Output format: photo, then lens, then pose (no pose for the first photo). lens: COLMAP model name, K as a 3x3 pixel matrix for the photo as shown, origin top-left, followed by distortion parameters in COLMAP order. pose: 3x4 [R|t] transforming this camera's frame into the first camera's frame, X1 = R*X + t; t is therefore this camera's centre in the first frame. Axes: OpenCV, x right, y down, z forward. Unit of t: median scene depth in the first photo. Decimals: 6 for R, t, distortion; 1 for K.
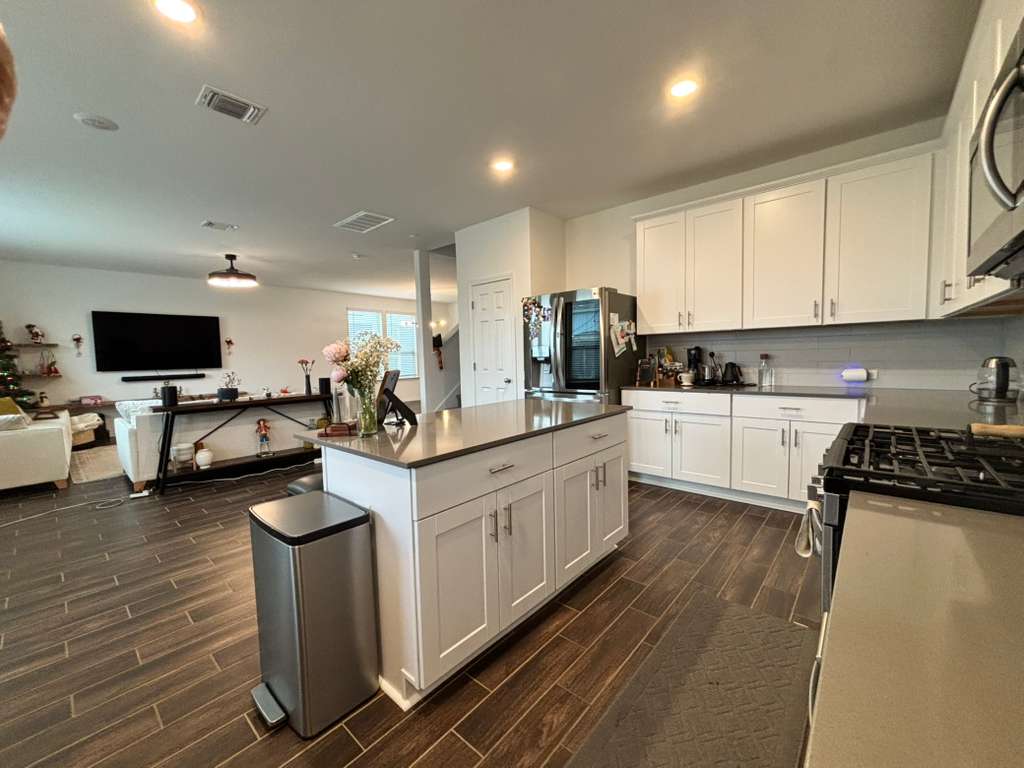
lens RADIAL K [[412.0, 0, 525.7], [0, 412.0, 384.0], [0, 0, 1]] dist [-0.000026, 0.000281]
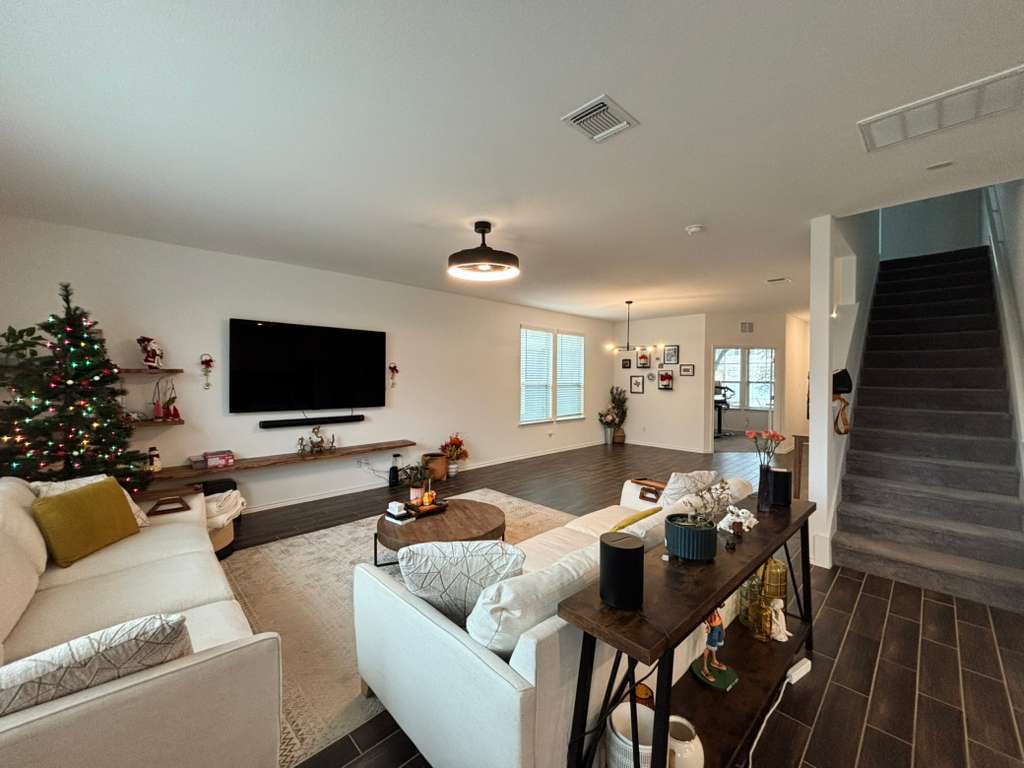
lens RADIAL K [[412.0, 0, 525.7], [0, 412.0, 384.0], [0, 0, 1]] dist [-0.000026, 0.000281]
pose [[0.997037, 0.028577, -0.071421, -0.554078], [-0.032725, 0.997803, -0.057607, -0.054297], [0.069617, 0.059774, 0.995781, 0.404938]]
